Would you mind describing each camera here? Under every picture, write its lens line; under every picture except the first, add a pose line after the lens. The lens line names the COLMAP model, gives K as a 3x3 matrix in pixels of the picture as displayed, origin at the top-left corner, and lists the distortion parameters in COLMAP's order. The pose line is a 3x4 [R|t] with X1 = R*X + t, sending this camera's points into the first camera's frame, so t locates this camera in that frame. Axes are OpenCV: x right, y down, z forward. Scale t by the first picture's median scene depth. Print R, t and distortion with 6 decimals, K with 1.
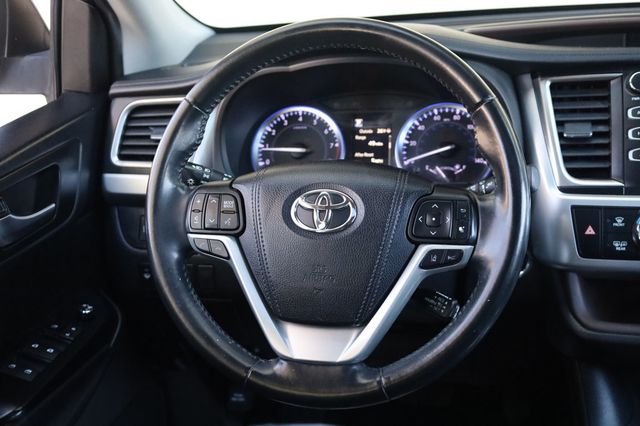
lens RADIAL K [[868.5, 0, 319.7], [0, 868.5, 217.1], [0, 0, 1]] dist [-0.008935, 0.000000]
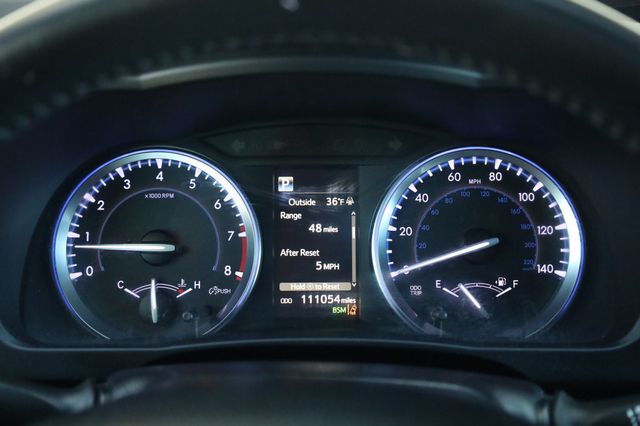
lens RADIAL K [[868.5, 0, 322.5], [0, 868.5, 212.6], [0, 0, 1]] dist [-0.008935, 0.000000]
pose [[0.981060, -0.020587, 0.192605, -0.027008], [0.013364, 0.999160, 0.038727, -0.112124], [-0.193240, -0.035420, 0.980512, 0.537624]]
